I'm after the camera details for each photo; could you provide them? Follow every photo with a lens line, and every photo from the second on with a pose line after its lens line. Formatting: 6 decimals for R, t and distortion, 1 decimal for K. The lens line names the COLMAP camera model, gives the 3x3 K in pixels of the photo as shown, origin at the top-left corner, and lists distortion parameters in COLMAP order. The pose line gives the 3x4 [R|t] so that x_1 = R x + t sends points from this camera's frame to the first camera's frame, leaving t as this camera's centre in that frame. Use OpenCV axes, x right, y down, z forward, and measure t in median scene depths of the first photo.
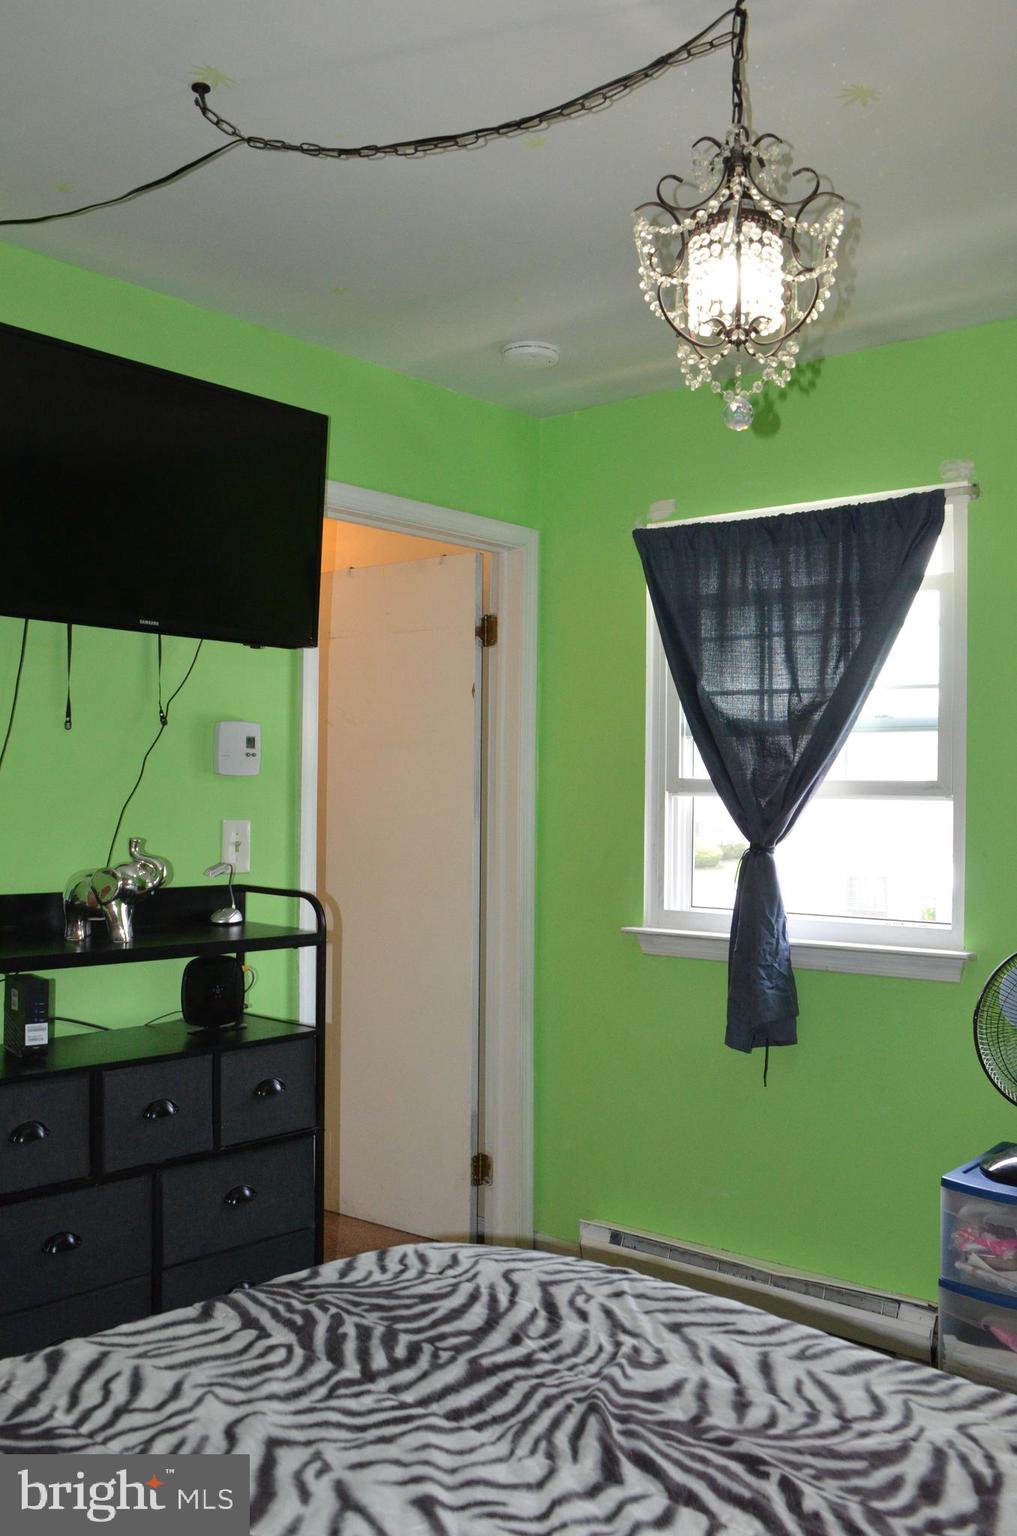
lens RADIAL K [[1335.3, 0, 508.5], [0, 1335.3, 768.0], [0, 0, 1]] dist [-0.141636, 0.152294]
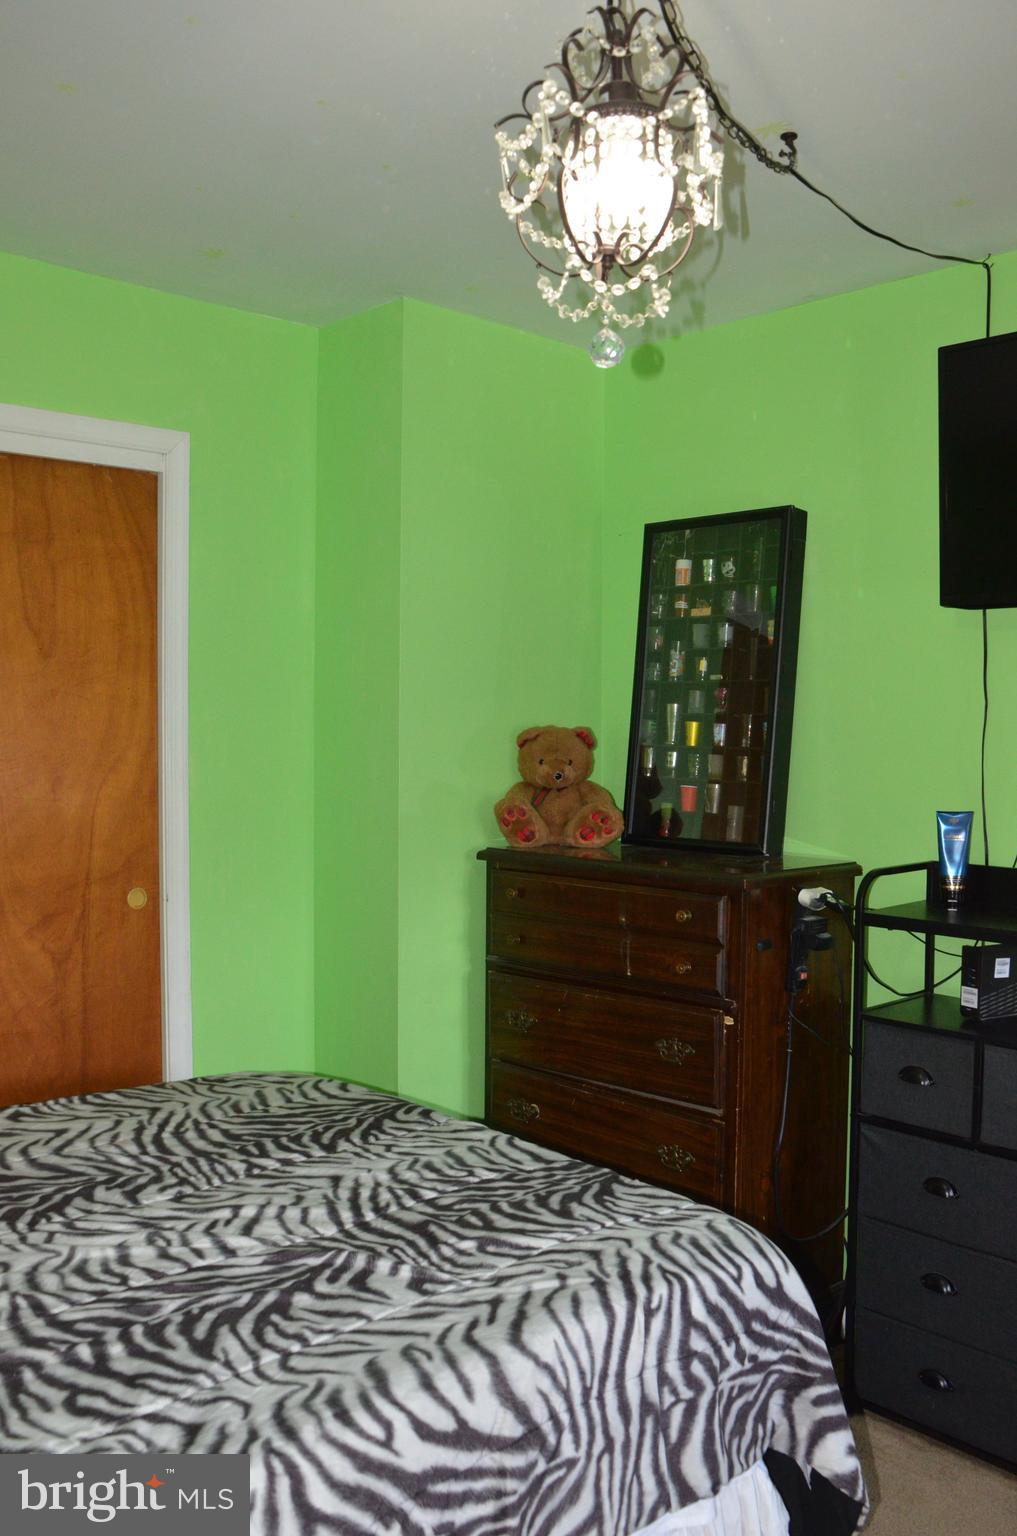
lens RADIAL K [[1335.3, 0, 508.5], [0, 1335.3, 768.0], [0, 0, 1]] dist [-0.141636, 0.152294]
pose [[-0.086579, 0.018390, -0.996075, 1.206285], [0.005719, 0.999822, 0.017962, -0.010428], [0.996229, -0.004141, -0.086668, 1.161771]]
